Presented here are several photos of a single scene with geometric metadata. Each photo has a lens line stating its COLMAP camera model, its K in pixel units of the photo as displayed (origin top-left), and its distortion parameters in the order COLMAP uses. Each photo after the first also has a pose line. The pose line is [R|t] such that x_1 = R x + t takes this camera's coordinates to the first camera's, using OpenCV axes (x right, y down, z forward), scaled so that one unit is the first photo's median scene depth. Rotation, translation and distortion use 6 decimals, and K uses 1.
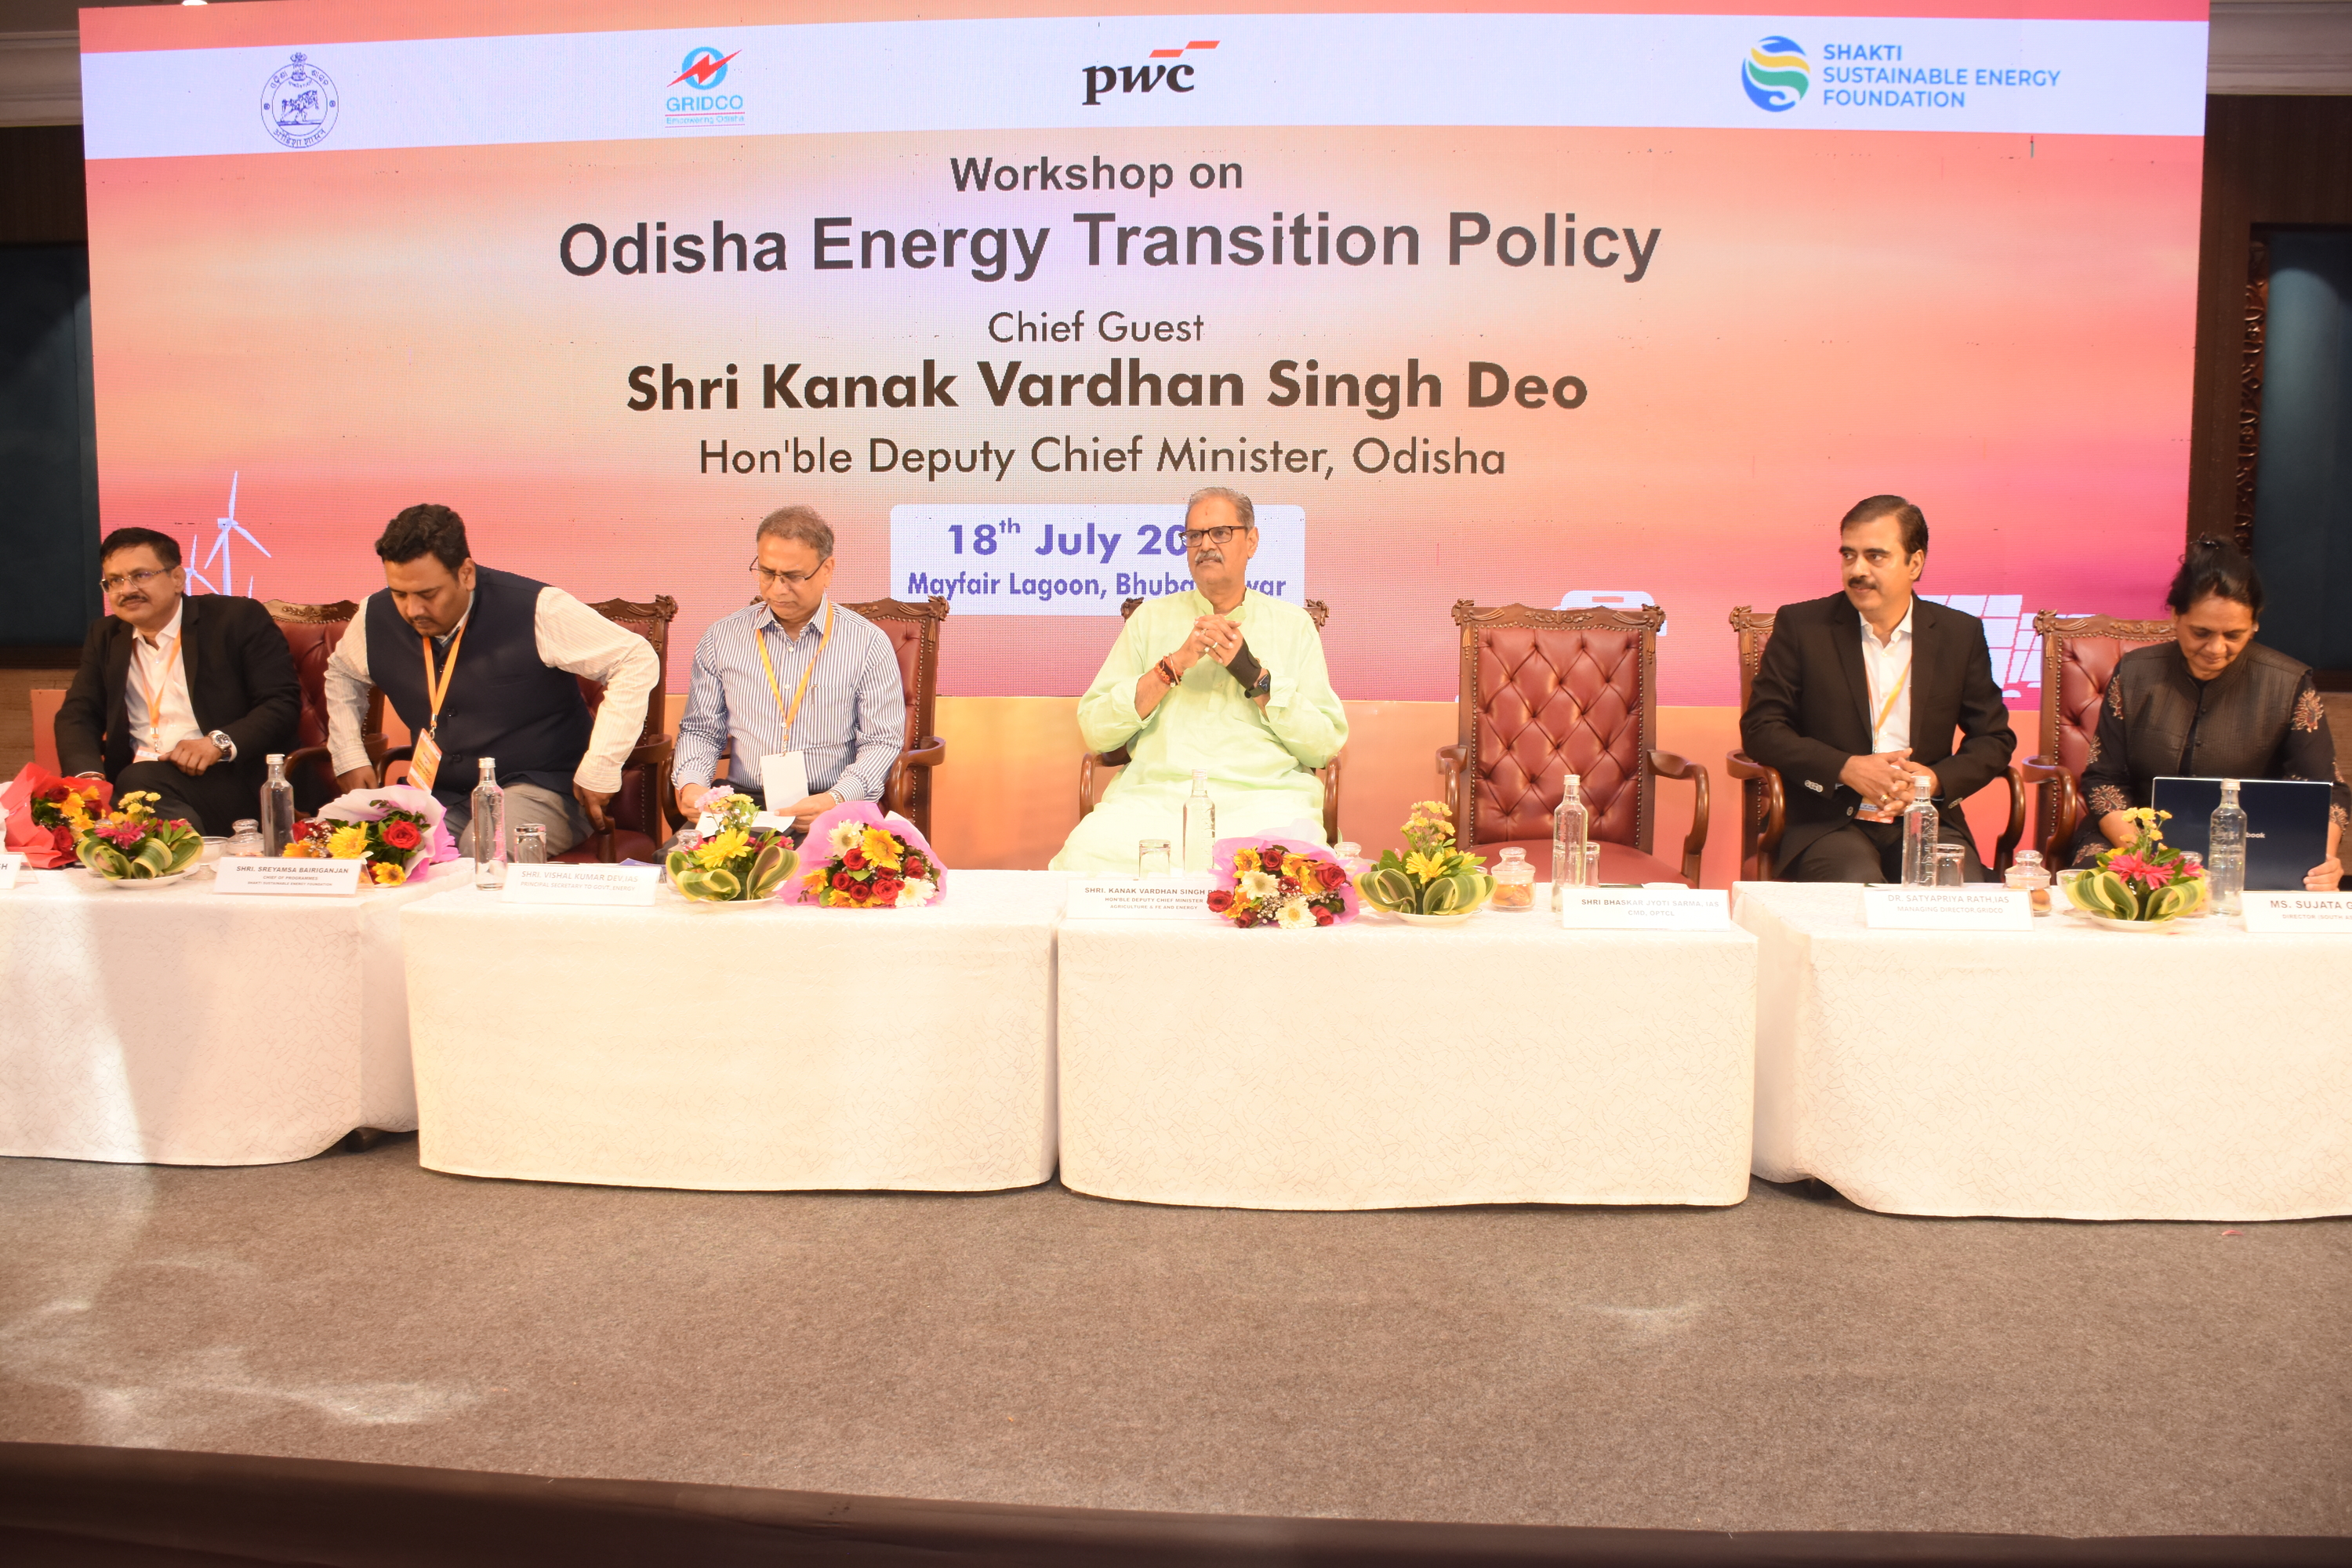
lens RADIAL K [[1883.0, 0, 1176.0], [0, 1883.0, 784.0], [0, 0, 1]] dist [-0.103716, 0.011368]
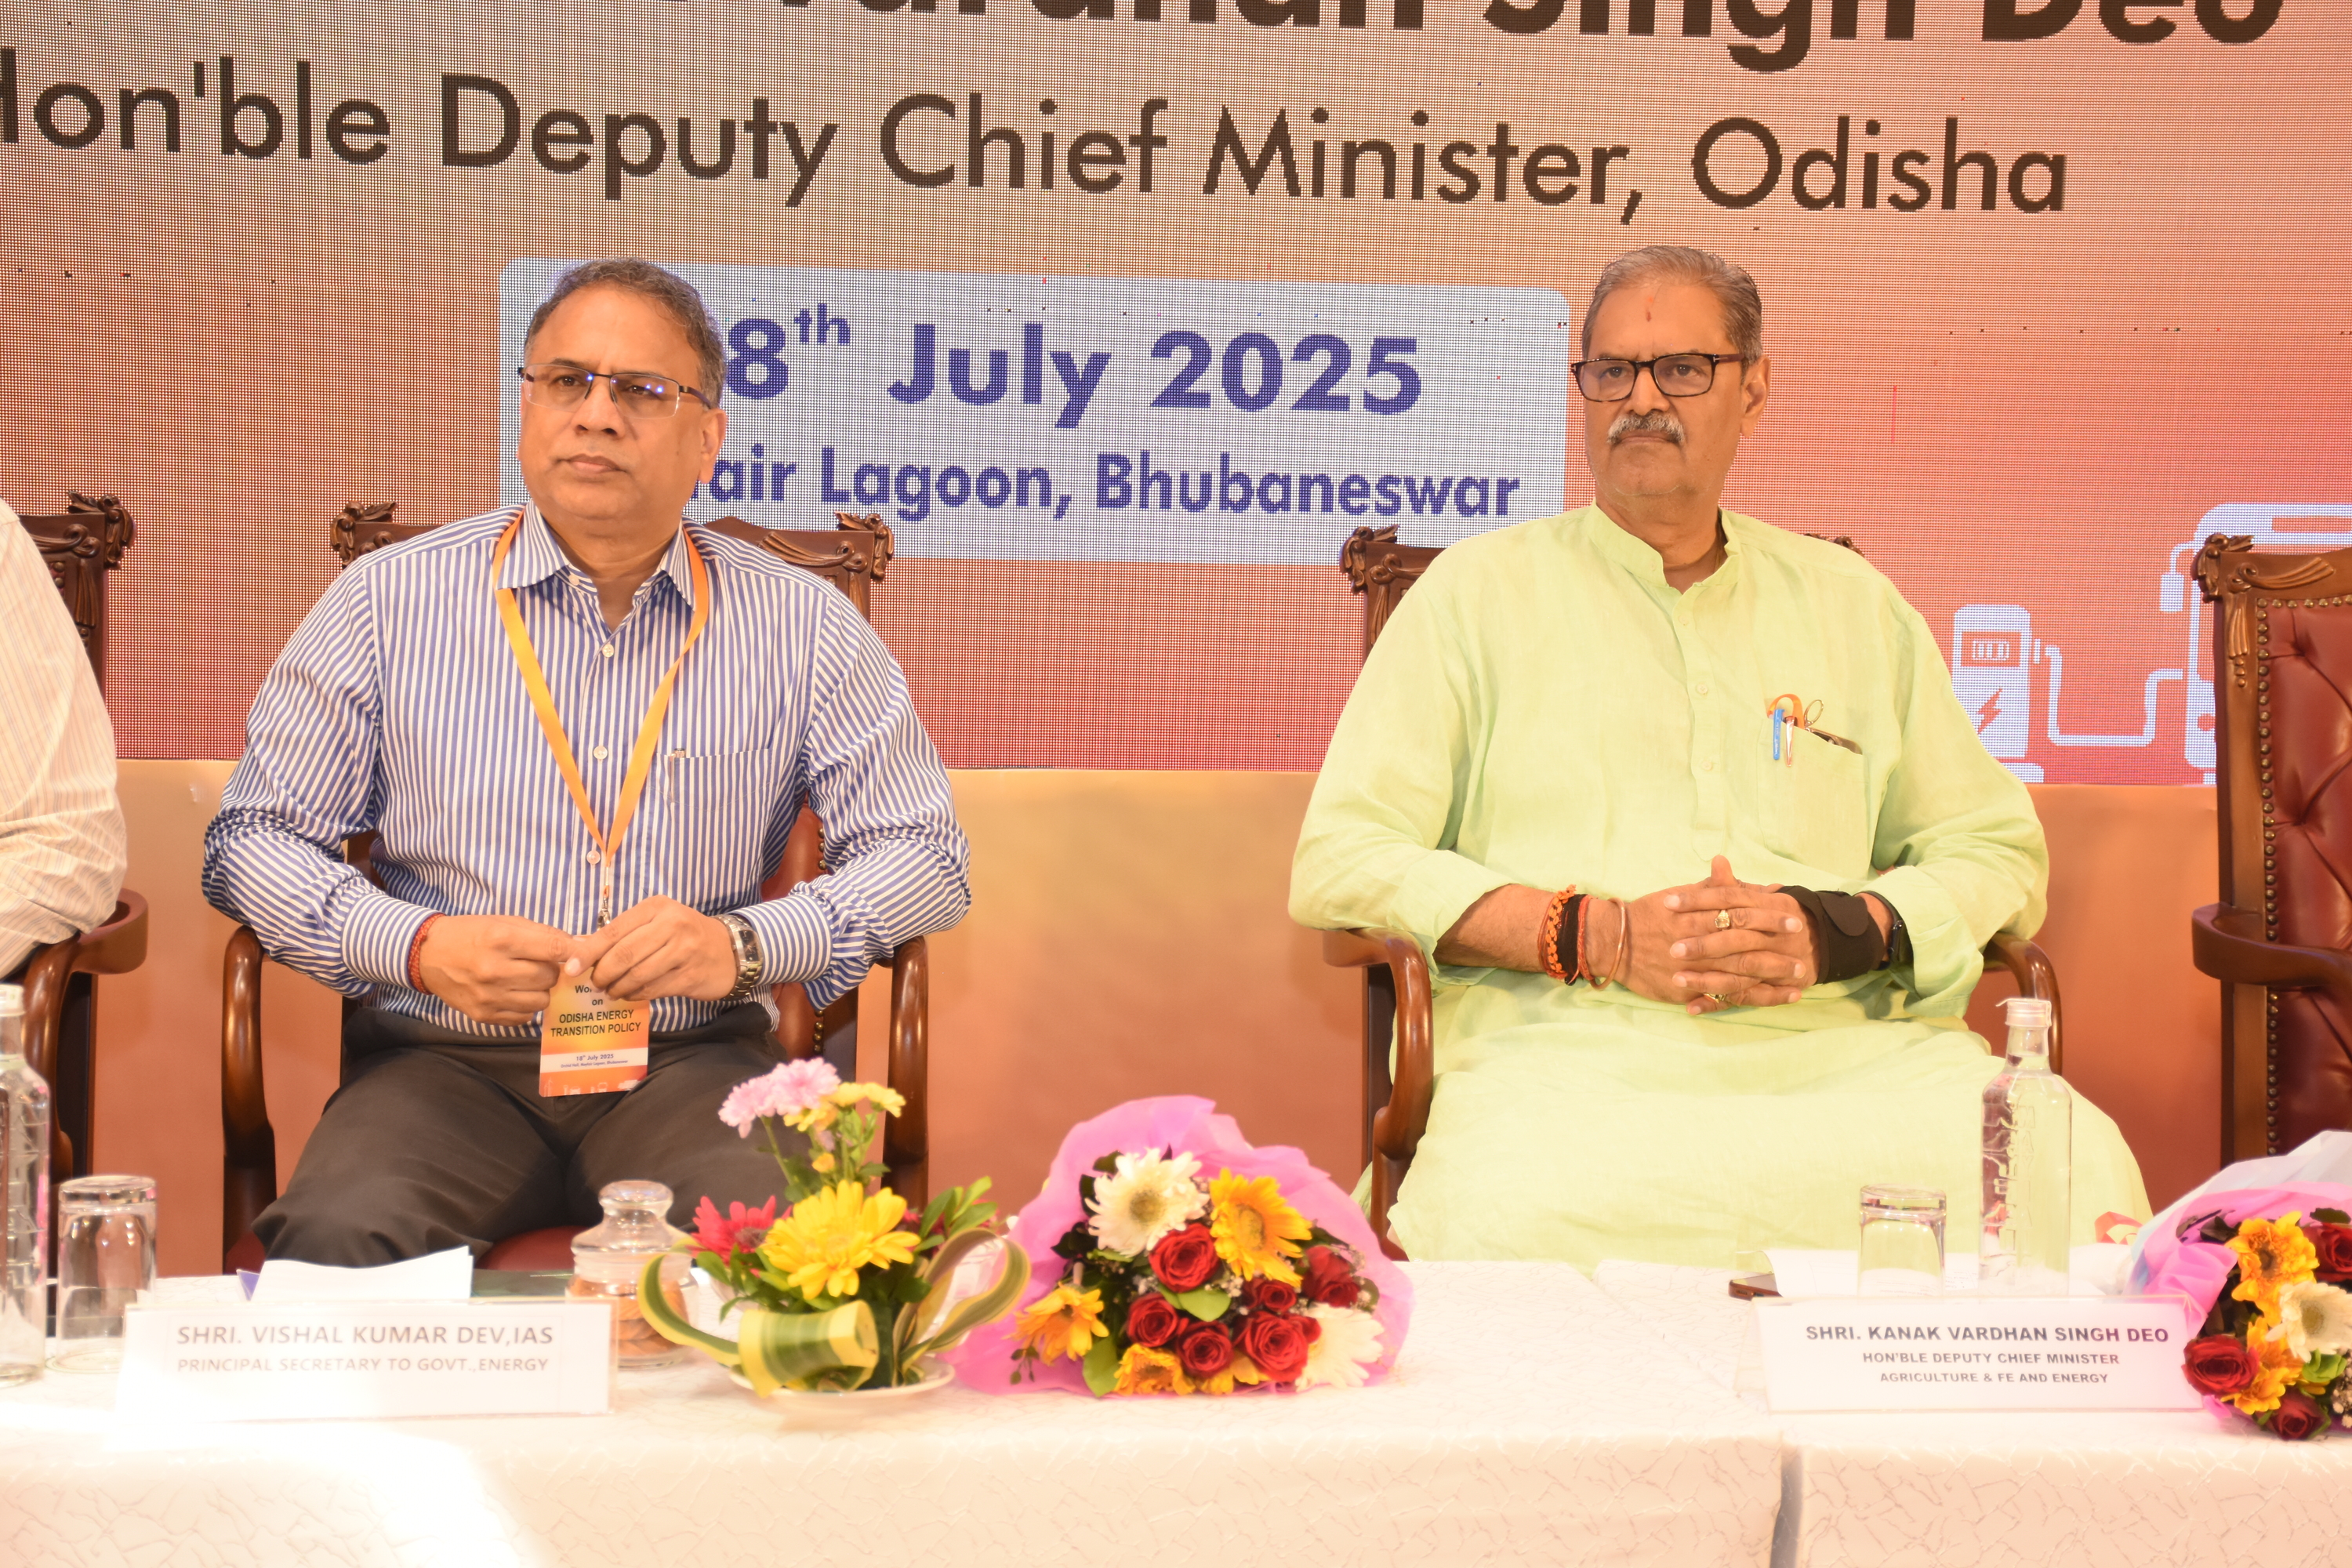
lens RADIAL K [[4485.2, 0, 1263.4], [0, 4485.2, 786.5], [0, 0, 1]] dist [0.468349, 0.051346]
pose [[0.979924, -0.002026, 0.199363, -0.186985], [0.008007, 0.999542, -0.029200, -0.014911], [-0.199213, 0.030210, 0.979490, 0.074468]]
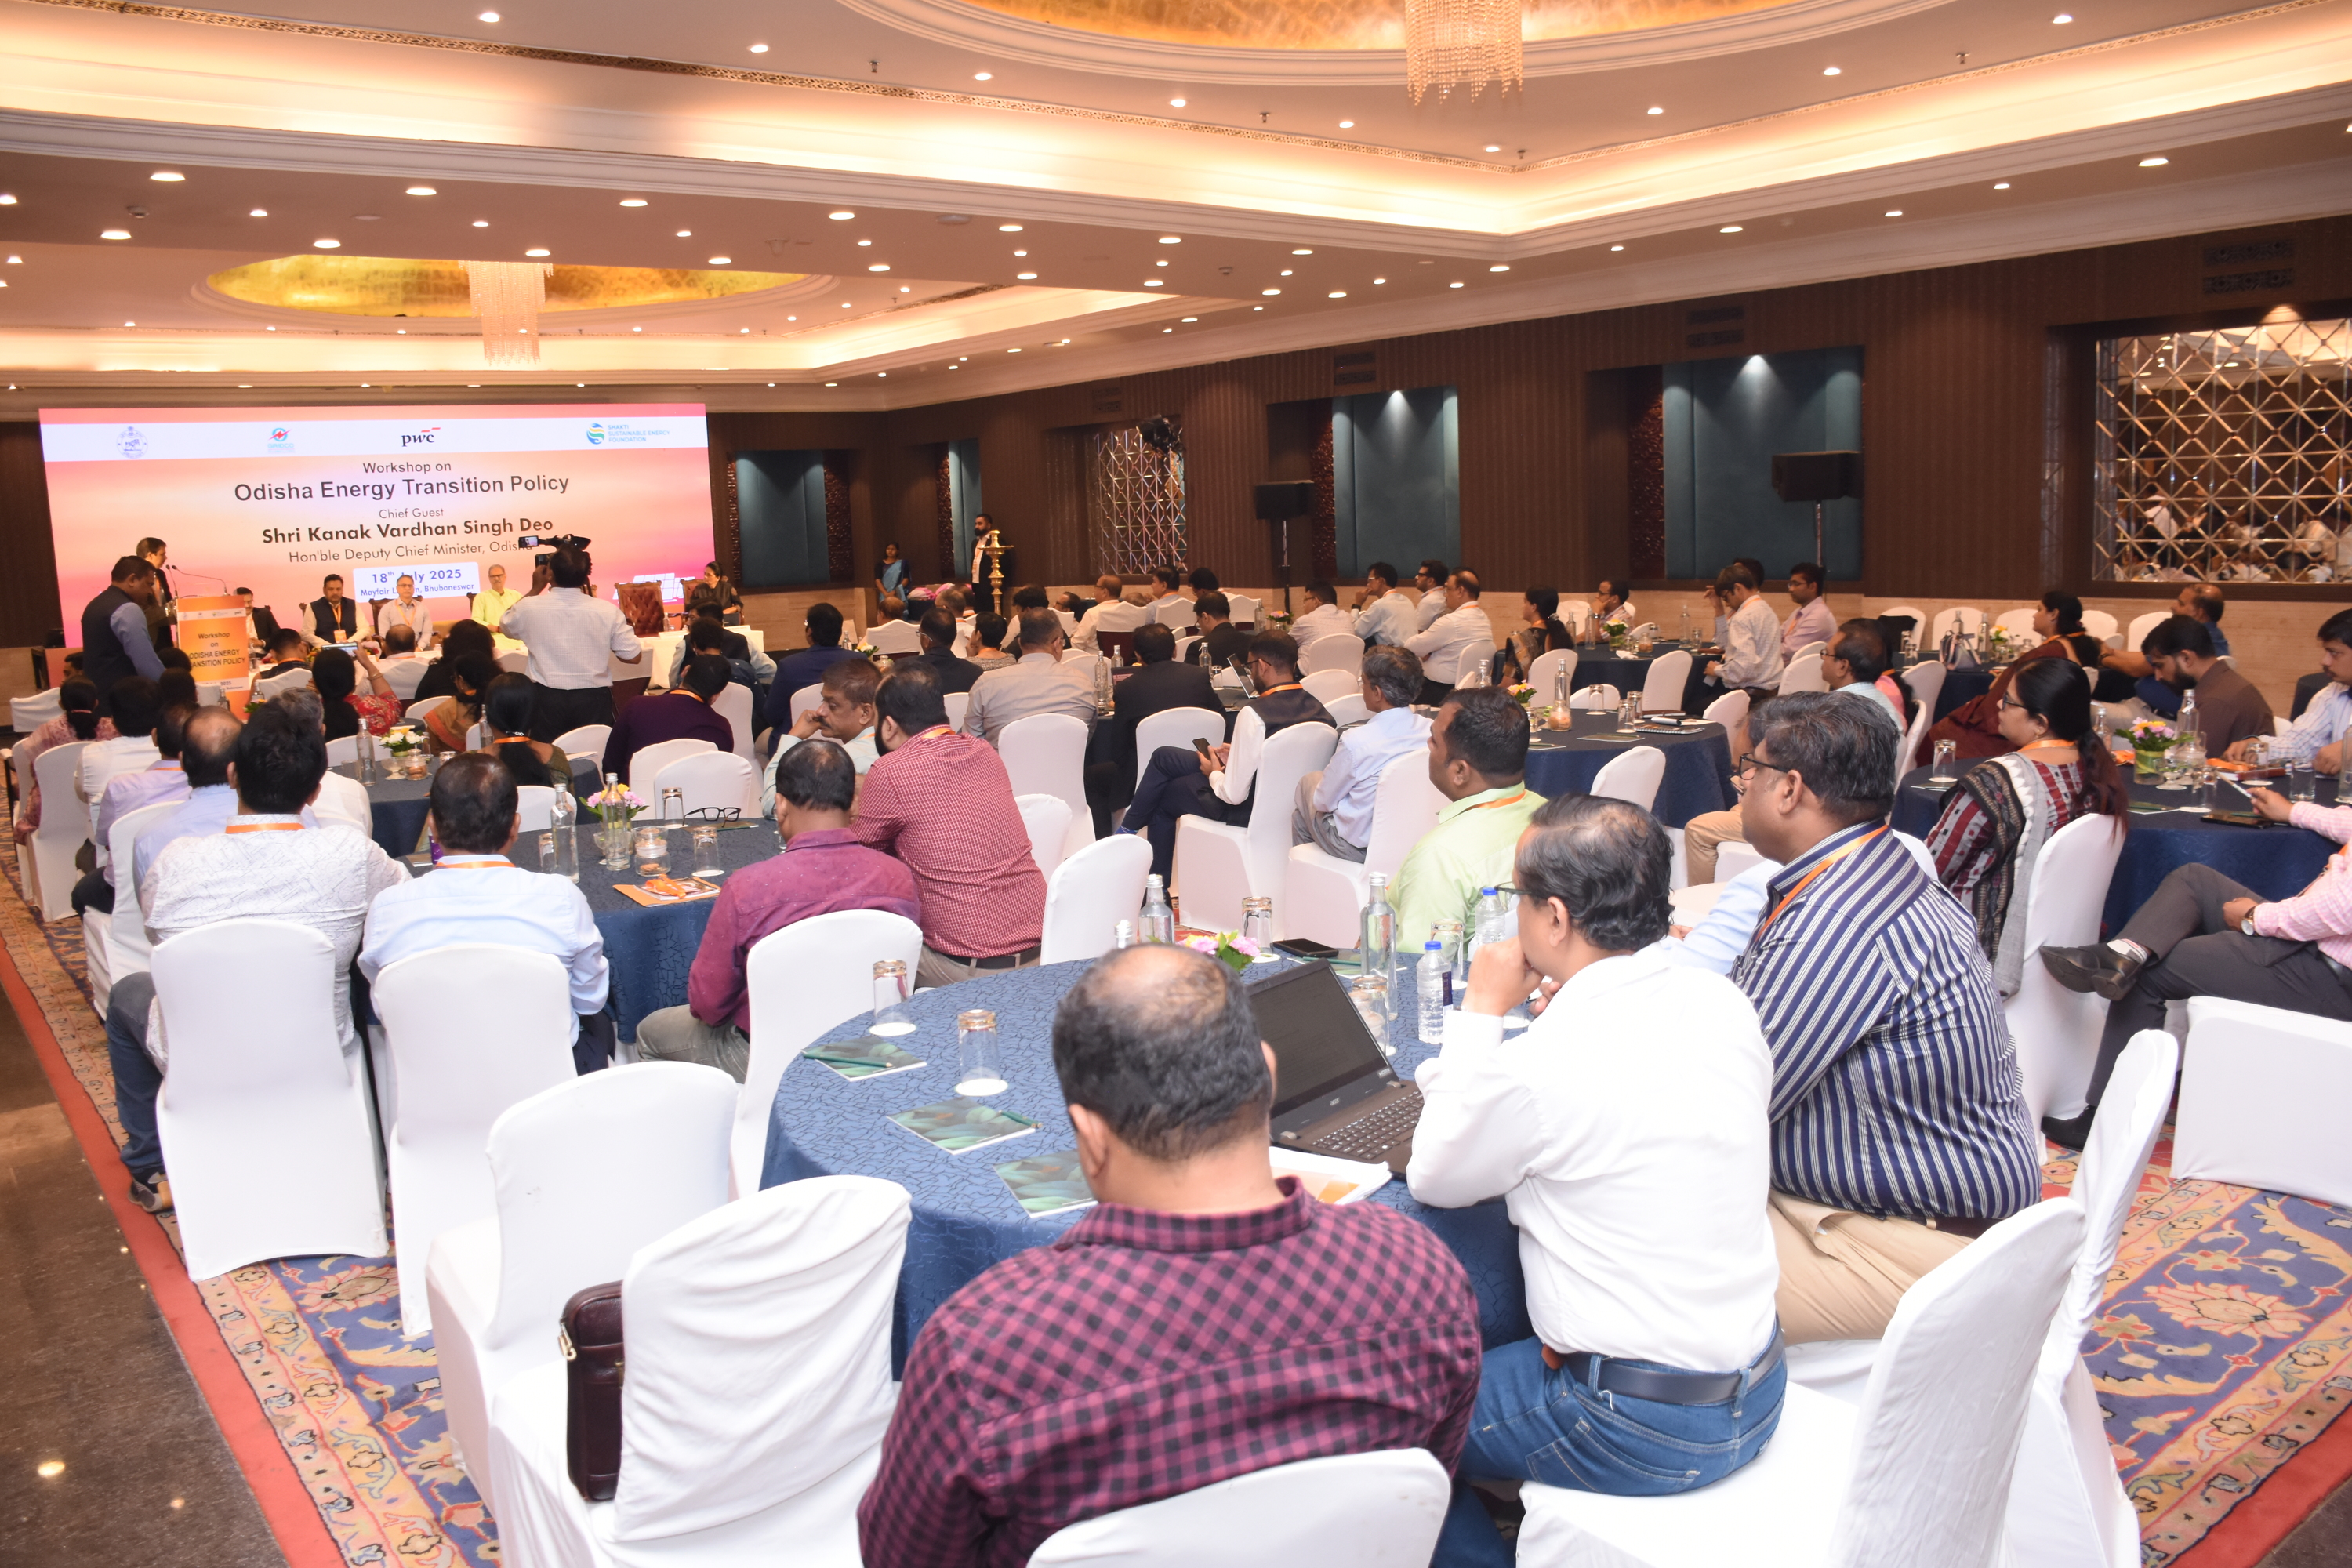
lens RADIAL K [[1883.0, 0, 1176.0], [0, 1883.0, 784.0], [0, 0, 1]] dist [-0.103716, 0.011368]
pose [[0.739881, -0.125896, 0.660853, -1.267375], [0.121752, 0.991170, 0.052512, 0.228210], [-0.661629, 0.041608, 0.748676, -2.343035]]
